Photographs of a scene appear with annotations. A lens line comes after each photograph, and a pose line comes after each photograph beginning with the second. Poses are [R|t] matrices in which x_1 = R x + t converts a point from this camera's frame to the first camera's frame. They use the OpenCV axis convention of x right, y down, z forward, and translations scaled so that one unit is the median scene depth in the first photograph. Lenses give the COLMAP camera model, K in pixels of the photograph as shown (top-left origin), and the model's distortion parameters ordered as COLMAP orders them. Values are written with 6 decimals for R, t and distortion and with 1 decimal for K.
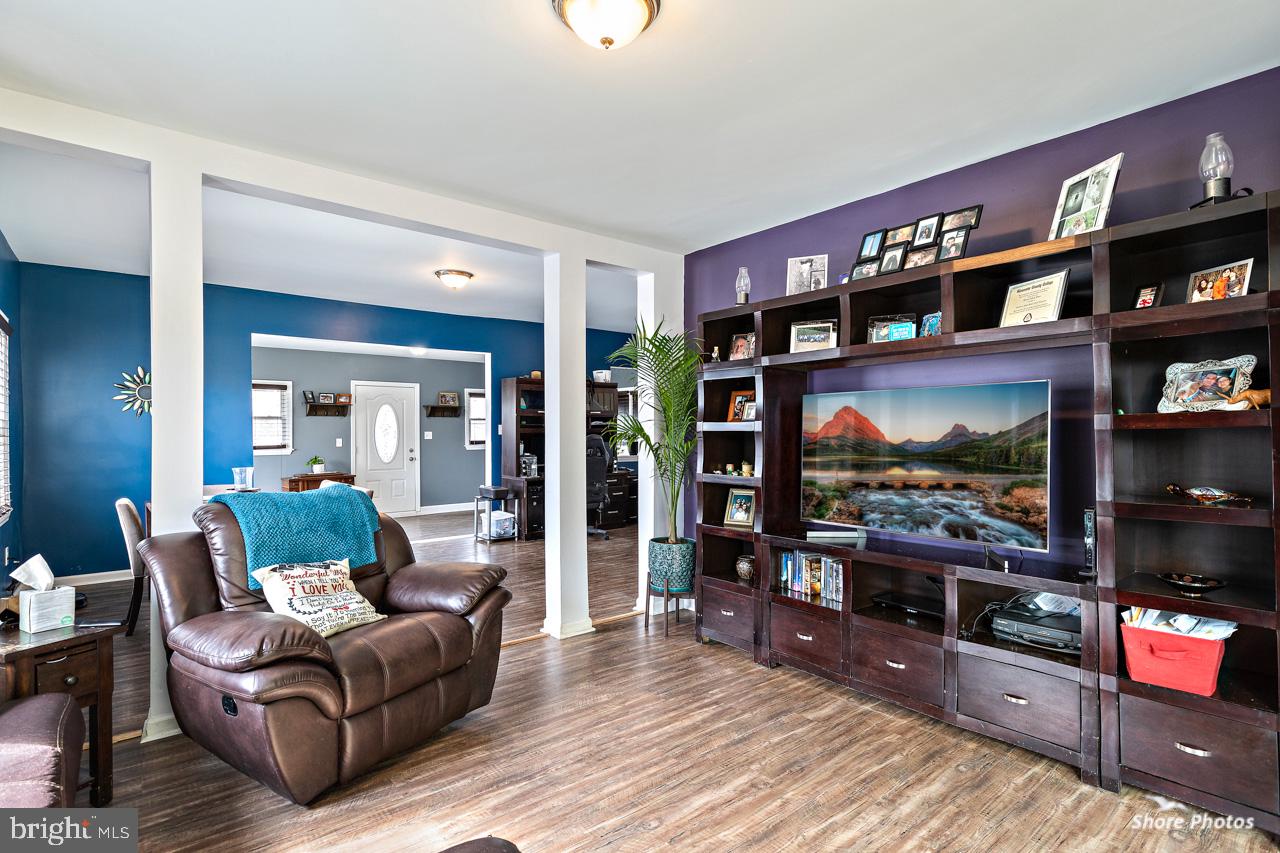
lens RADIAL K [[634.8, 0, 640.0], [0, 634.8, 426.5], [0, 0, 1]] dist [0.001574, 0.001187]
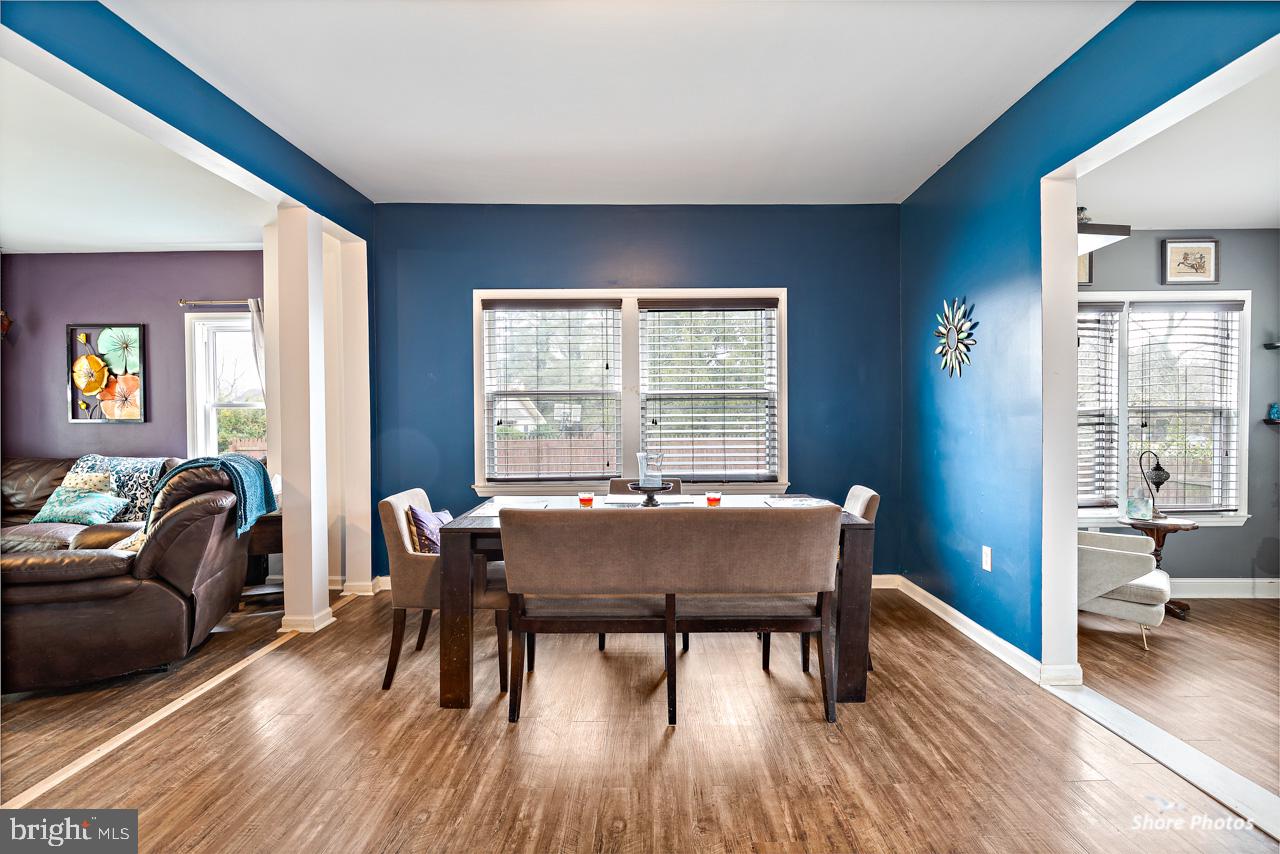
lens RADIAL K [[636.7, 0, 645.8], [0, 636.7, 429.3], [0, 0, 1]] dist [-0.001819, -0.000845]
pose [[-0.643313, 0.023323, -0.765248, -0.056081], [0.017974, 0.999720, 0.015360, 0.017271], [0.765392, -0.003873, -0.643552, 0.862420]]
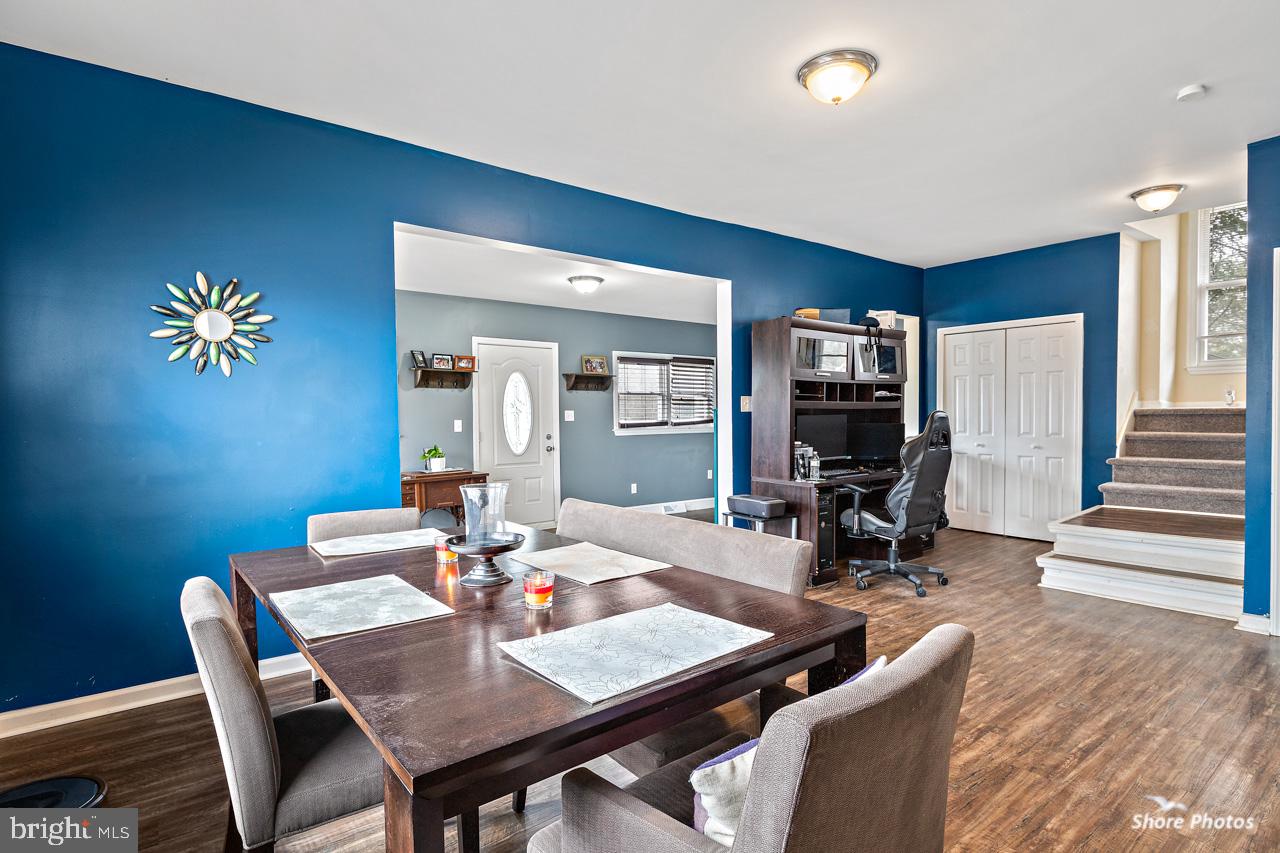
lens RADIAL K [[648.1, 0, 636.7], [0, 648.1, 429.1], [0, 0, 1]] dist [0.001993, -0.000036]
pose [[0.999430, -0.002707, -0.033638, -0.310101], [0.003664, 0.999589, 0.028437, 0.011394], [0.033548, -0.028544, 0.999029, 0.362261]]
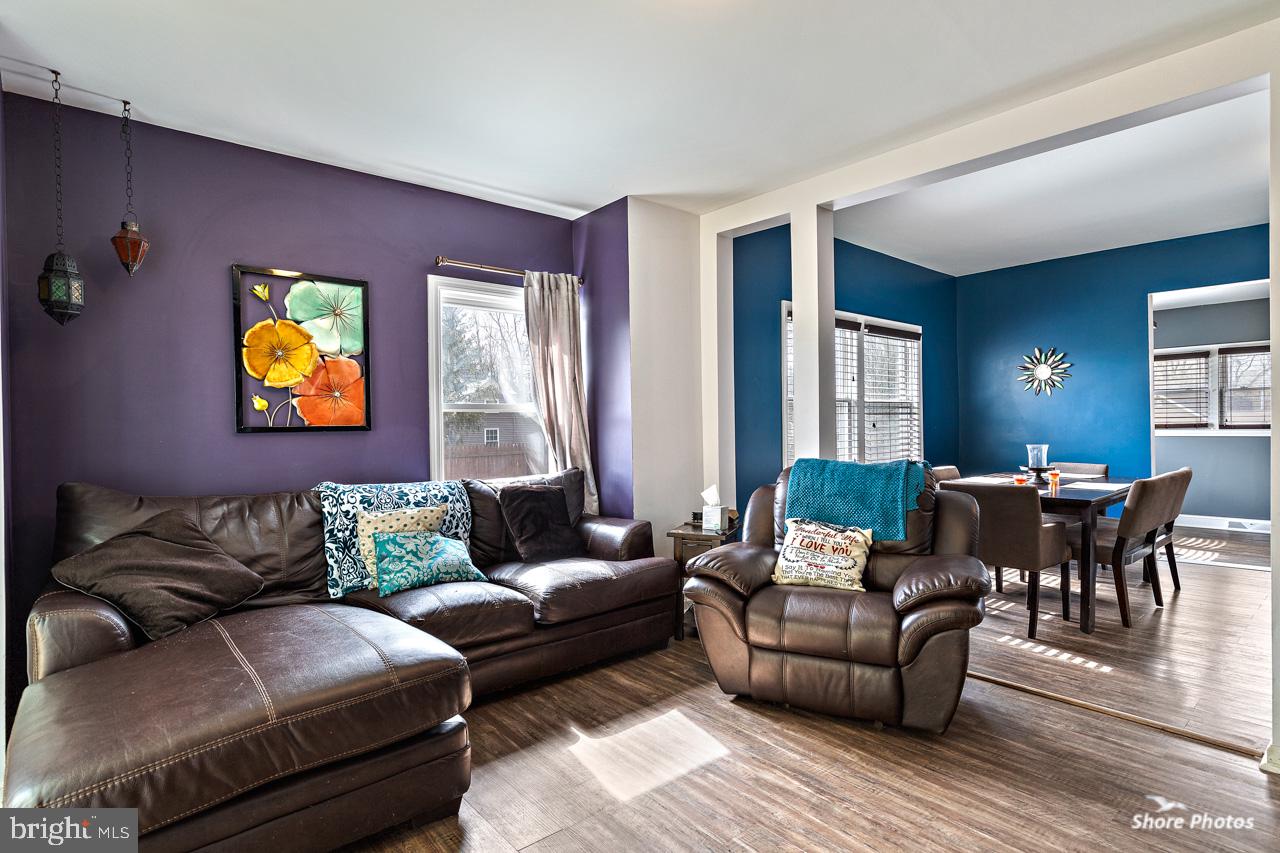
lens RADIAL K [[648.1, 0, 636.7], [0, 648.1, 429.1], [0, 0, 1]] dist [0.001993, -0.000036]
pose [[0.016505, 0.016565, -0.999727, 0.217632], [0.022152, 0.999611, 0.016929, 0.006497], [0.999618, -0.022426, 0.016132, 0.221638]]
